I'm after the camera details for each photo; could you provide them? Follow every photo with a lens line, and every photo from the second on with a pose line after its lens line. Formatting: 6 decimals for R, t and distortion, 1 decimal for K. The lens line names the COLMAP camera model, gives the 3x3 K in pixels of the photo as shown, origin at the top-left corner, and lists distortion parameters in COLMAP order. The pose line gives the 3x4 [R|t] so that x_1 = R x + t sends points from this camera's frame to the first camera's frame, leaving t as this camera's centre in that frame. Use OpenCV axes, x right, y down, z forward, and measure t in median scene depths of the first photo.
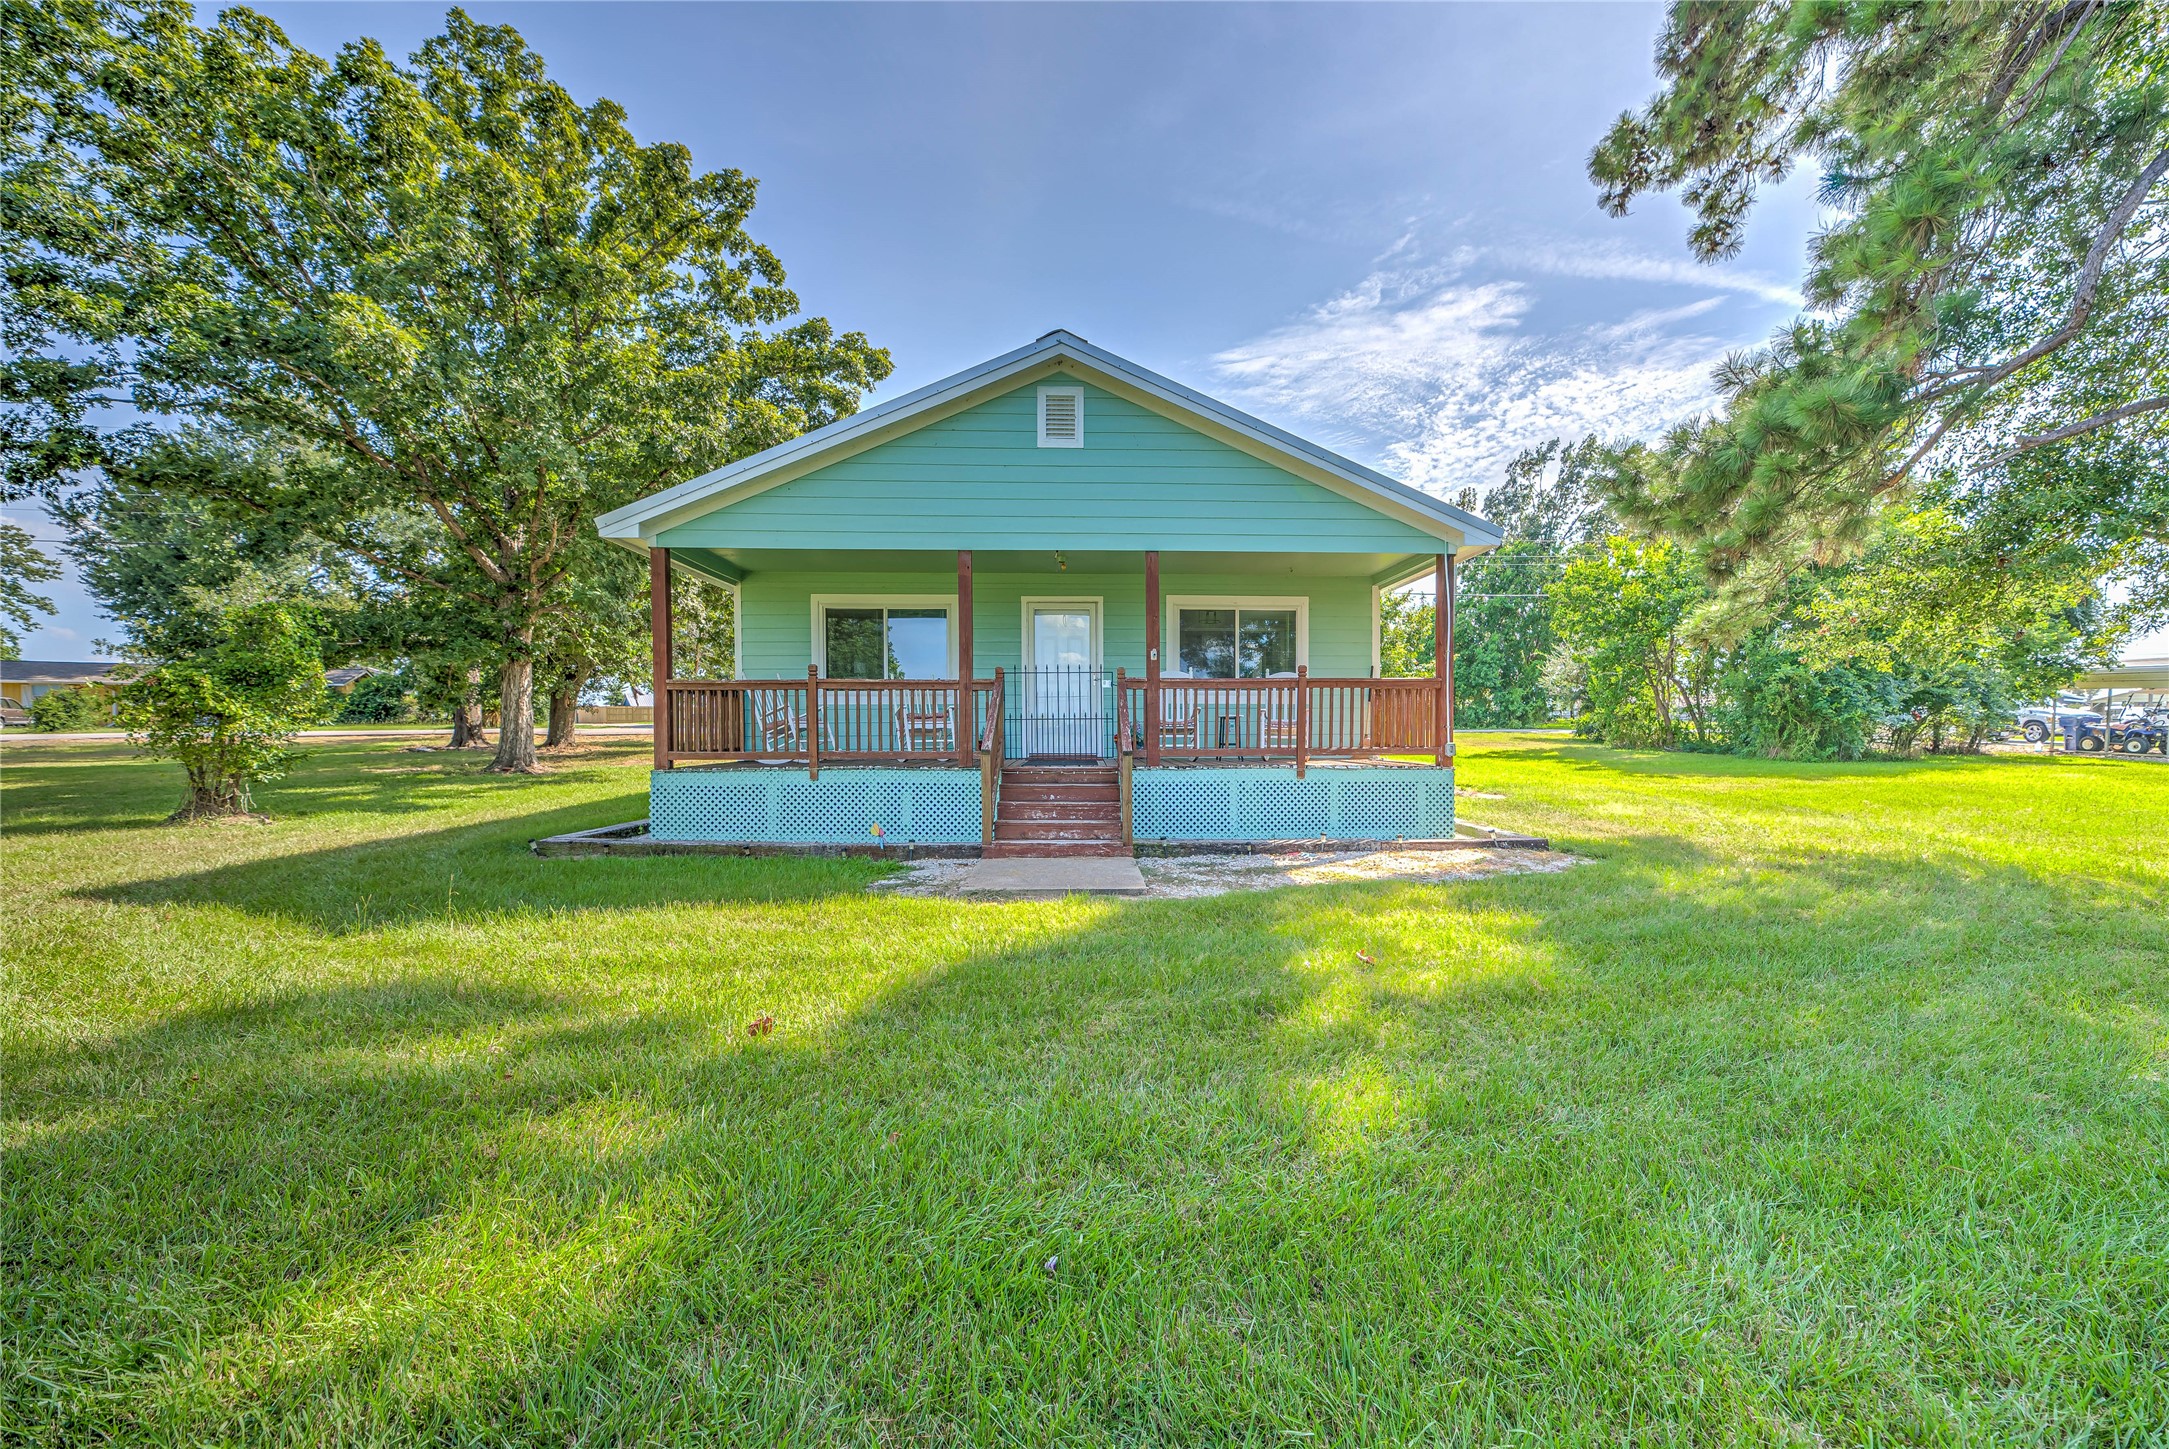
lens RADIAL K [[896.9, 0, 1088.6], [0, 896.9, 723.3], [0, 0, 1]] dist [0.009578, -0.000218]
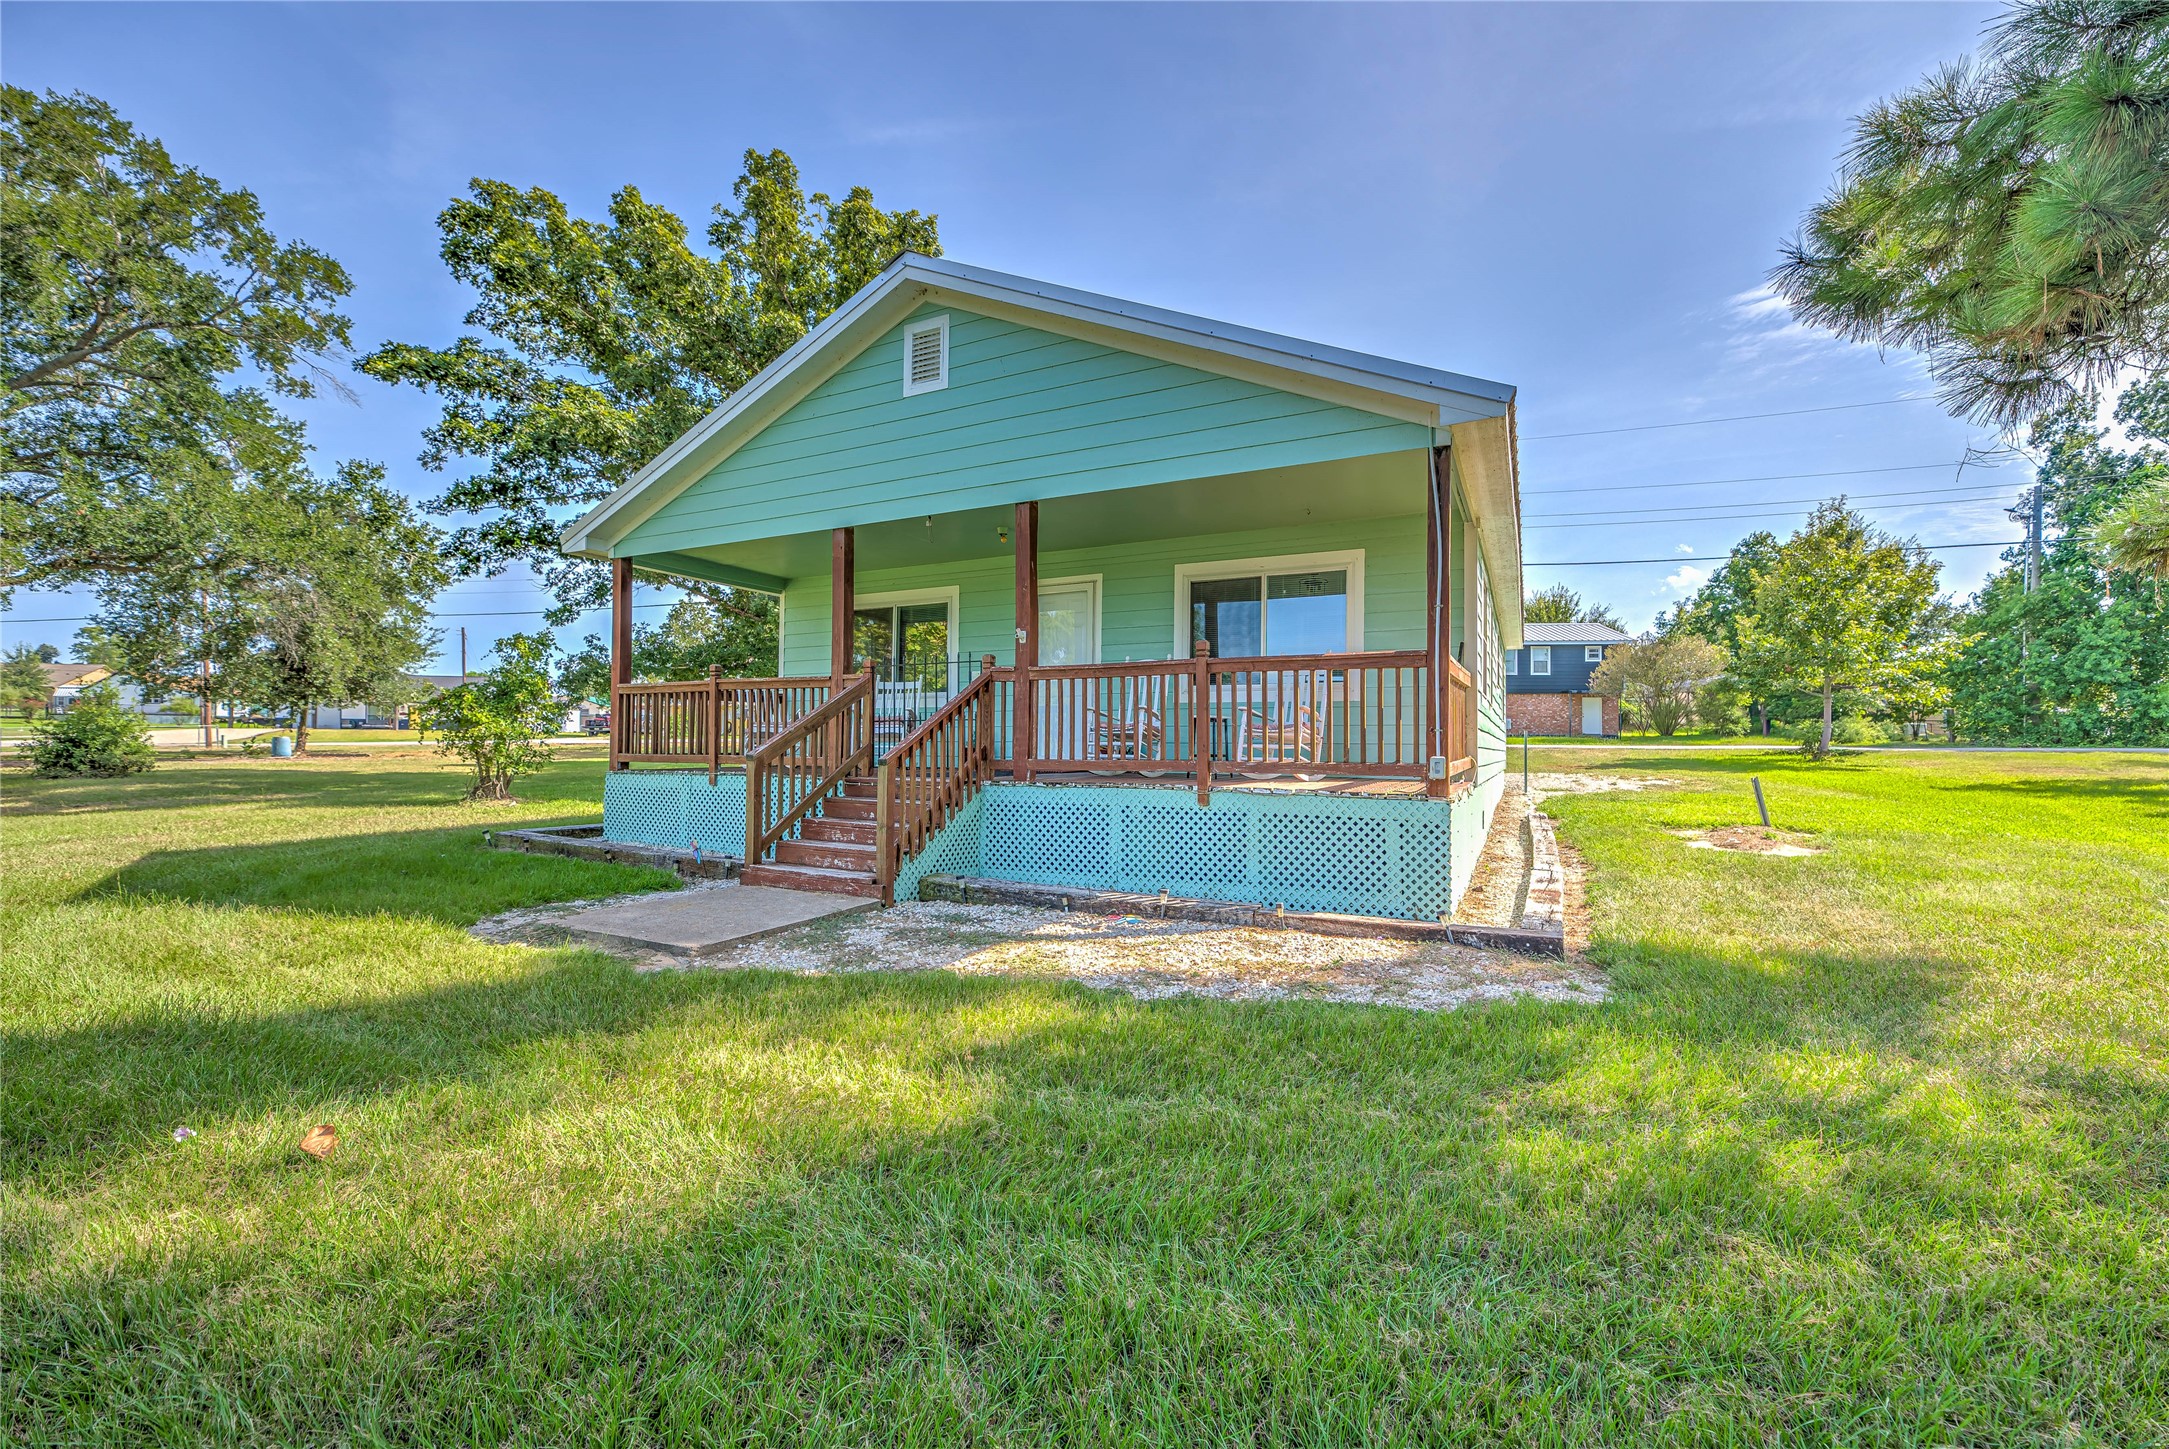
lens RADIAL K [[842.0, 0, 1084.5], [0, 842.0, 724.5], [0, 0, 1]] dist [-0.000419, -0.000058]
pose [[0.882830, -0.002258, -0.469688, 0.457072], [0.001014, 0.999995, -0.002900, 0.000151], [0.469692, 0.002084, 0.882828, 0.381575]]
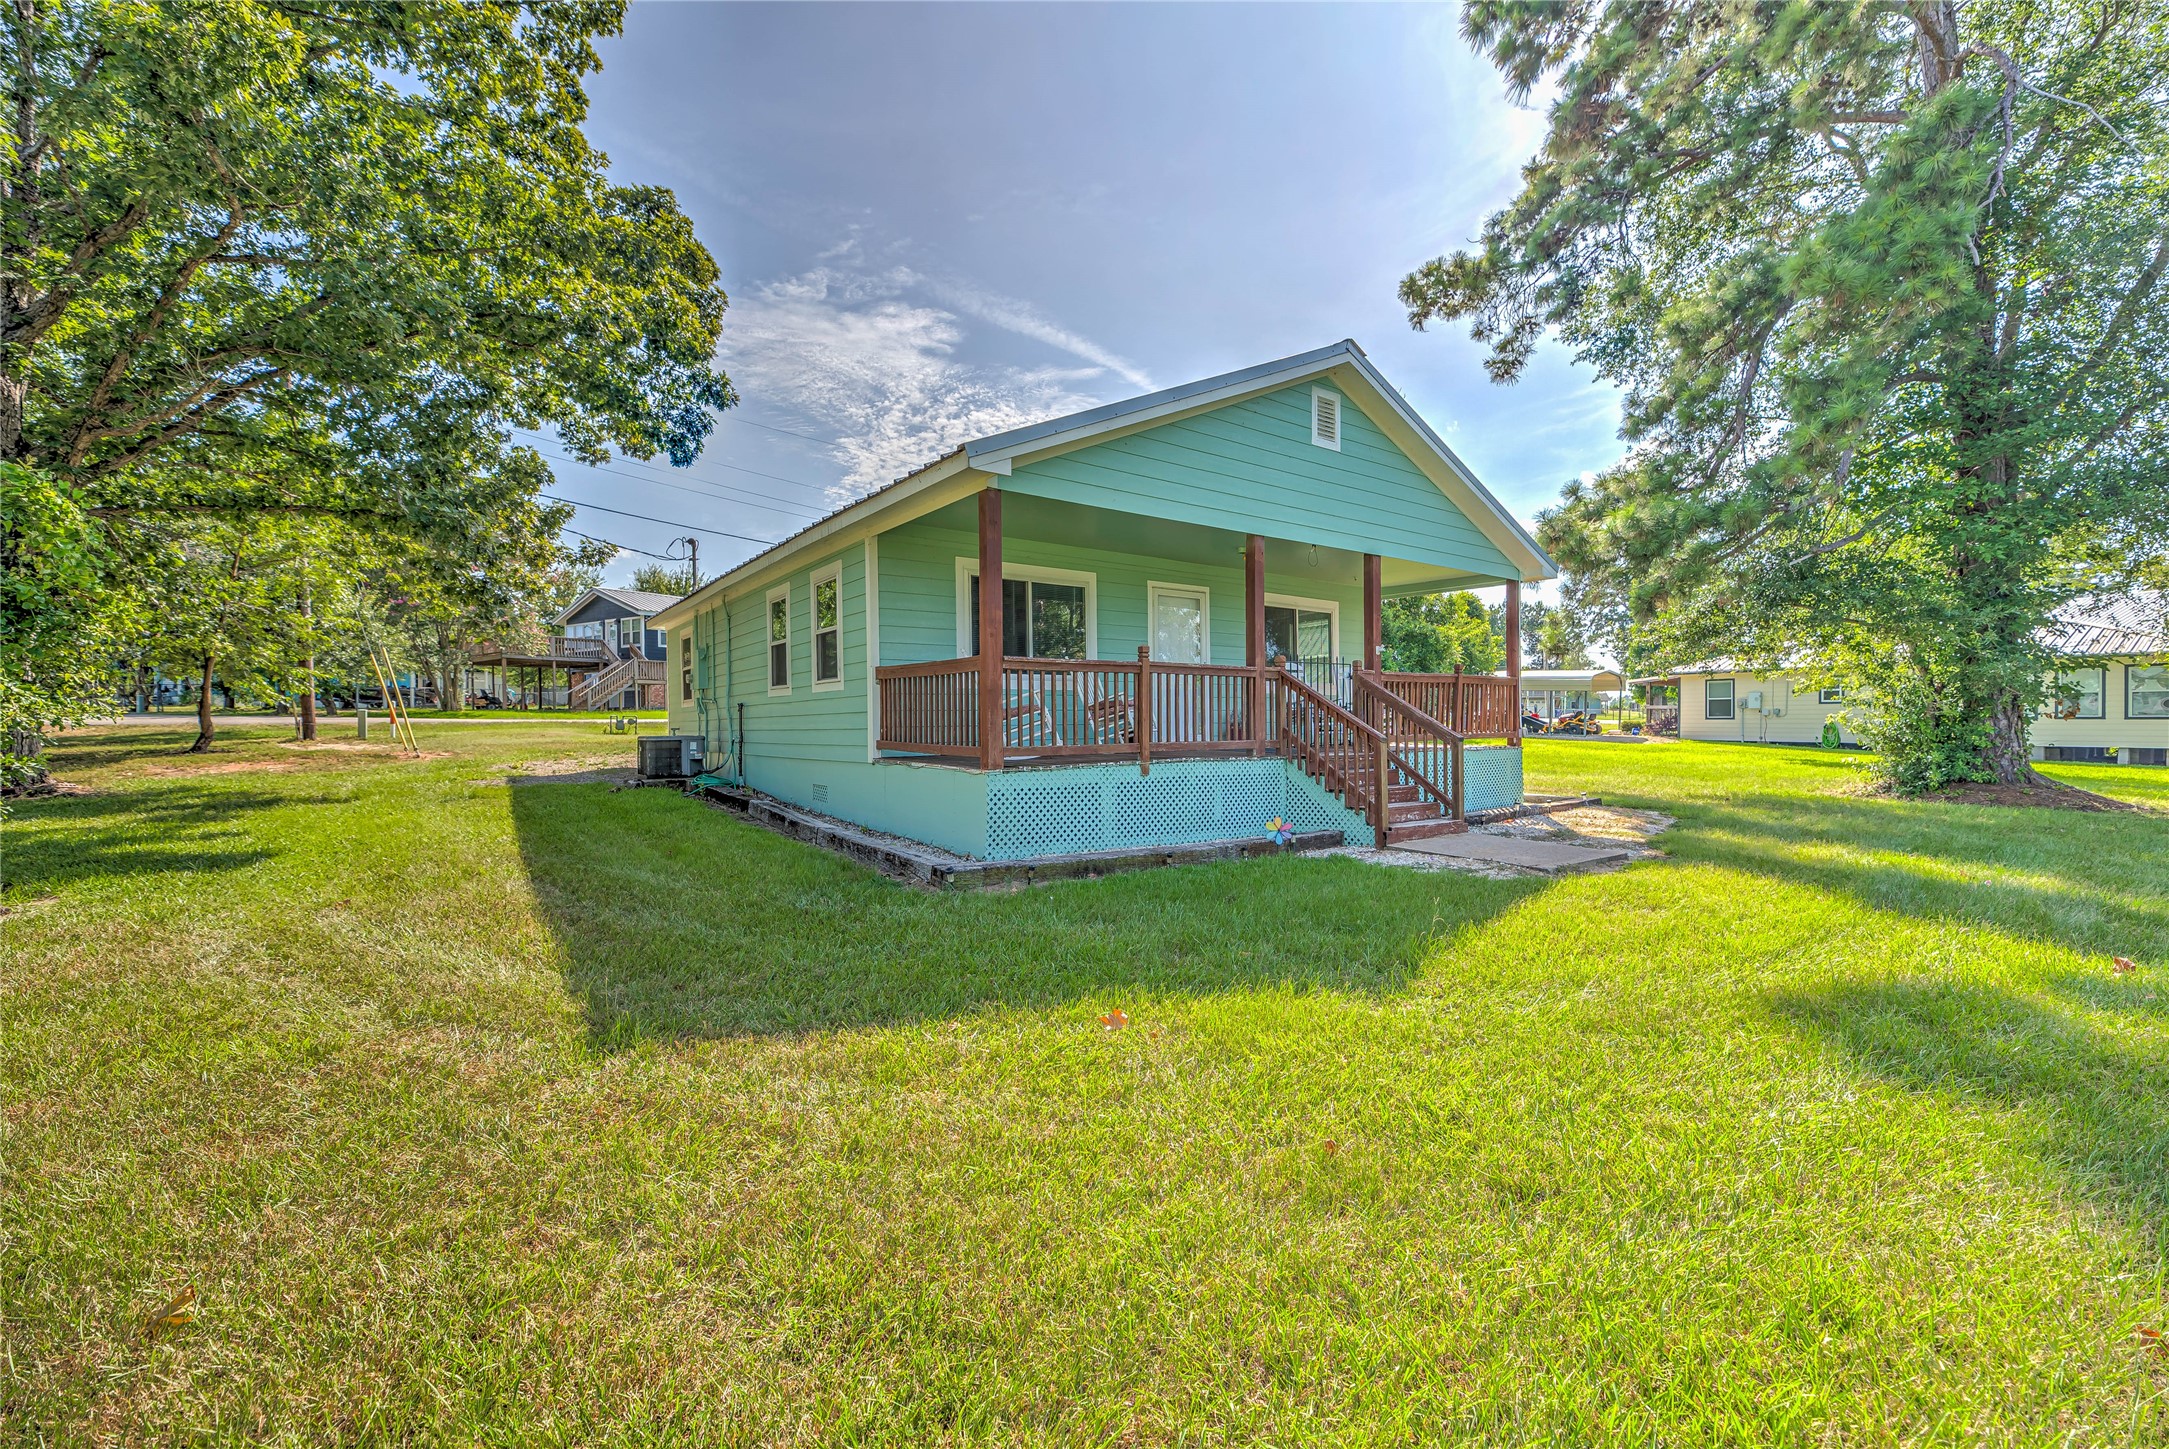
lens RADIAL K [[866.0, 0, 1099.9], [0, 866.0, 713.2], [0, 0, 1]] dist [0.015662, 0.000053]
pose [[0.817613, -0.004284, 0.575753, -0.826594], [-0.000989, 0.999960, 0.008844, -0.006060], [-0.575768, -0.007801, 0.817576, 0.316473]]
